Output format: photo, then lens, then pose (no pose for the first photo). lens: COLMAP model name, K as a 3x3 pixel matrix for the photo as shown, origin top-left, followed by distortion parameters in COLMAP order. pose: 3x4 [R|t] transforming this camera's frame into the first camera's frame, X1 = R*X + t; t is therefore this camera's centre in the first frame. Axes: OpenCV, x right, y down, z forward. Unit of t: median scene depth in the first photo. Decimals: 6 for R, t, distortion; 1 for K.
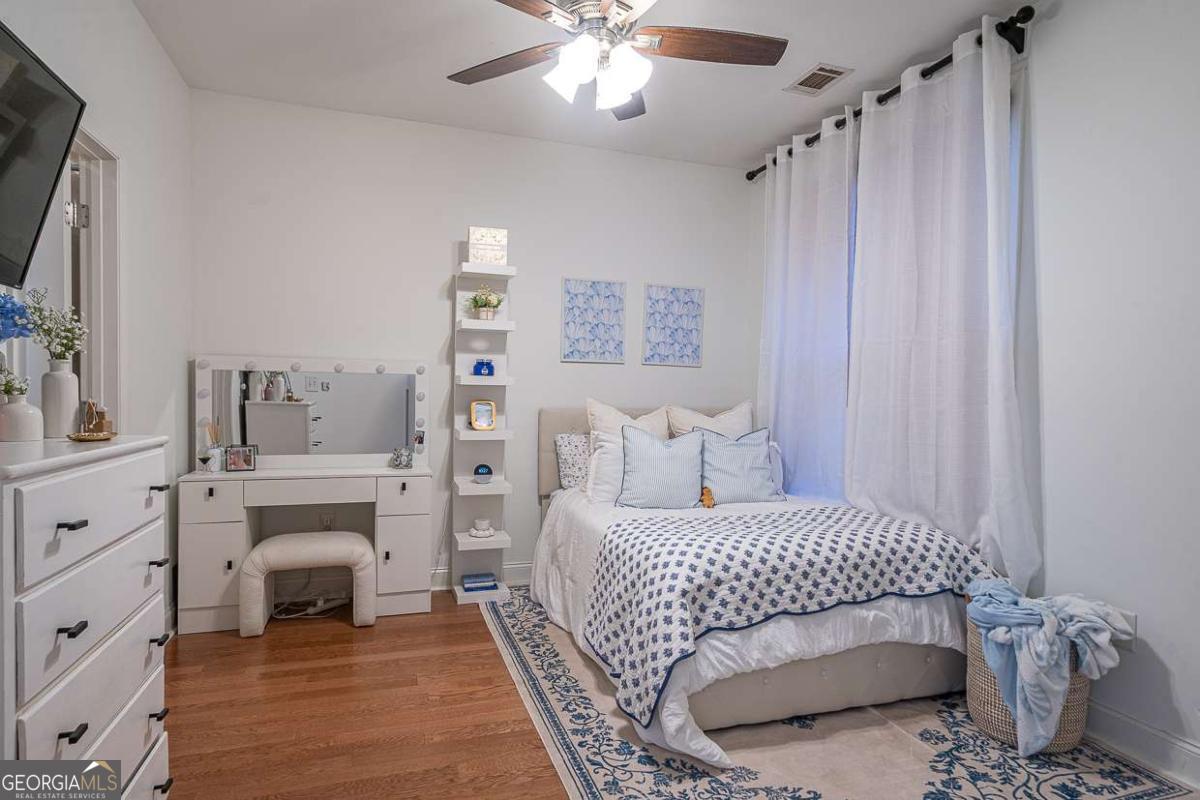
lens RADIAL K [[658.2, 0, 600.0], [0, 658.2, 400.0], [0, 0, 1]] dist [-0.001799, -0.000240]
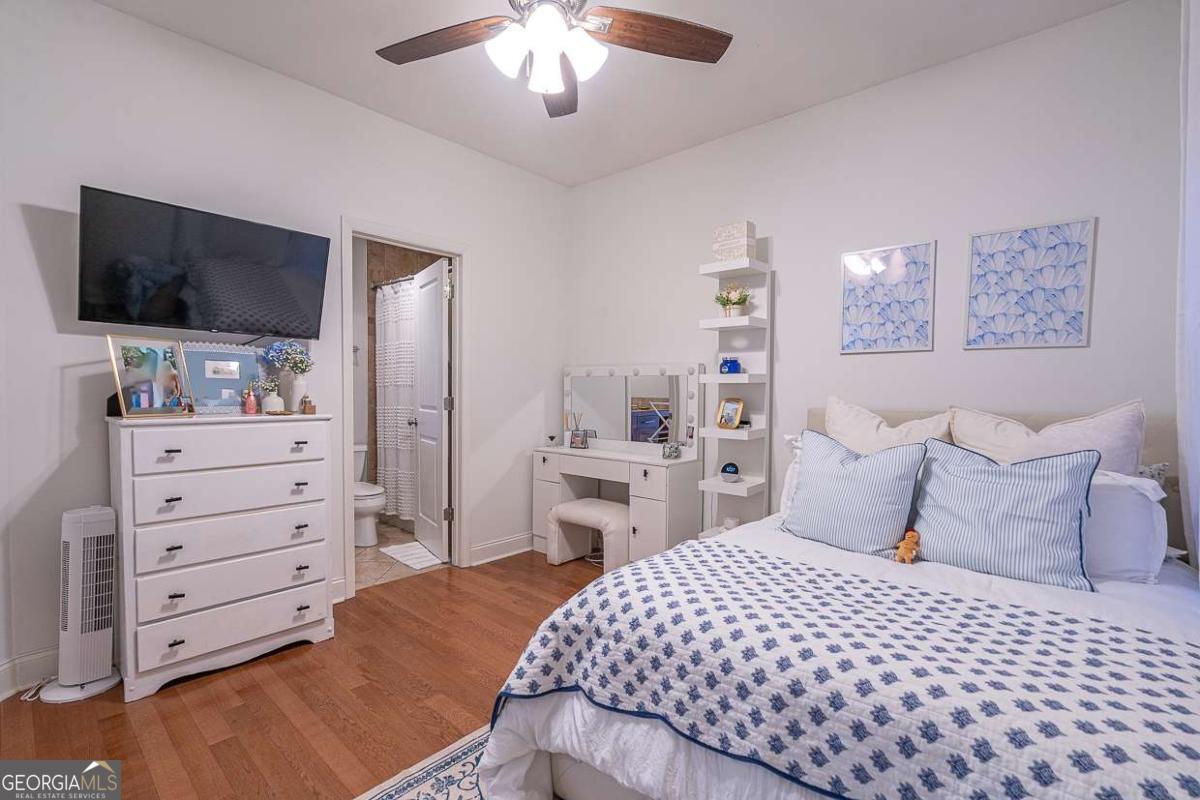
lens RADIAL K [[542.9, 0, 593.1], [0, 542.9, 410.6], [0, 0, 1]] dist [-0.001446, -0.000200]
pose [[0.490475, 0.020574, -0.871212, 0.607244], [-0.009067, 0.999788, 0.018505, 0.007046], [0.871408, -0.001177, 0.490558, 0.580232]]
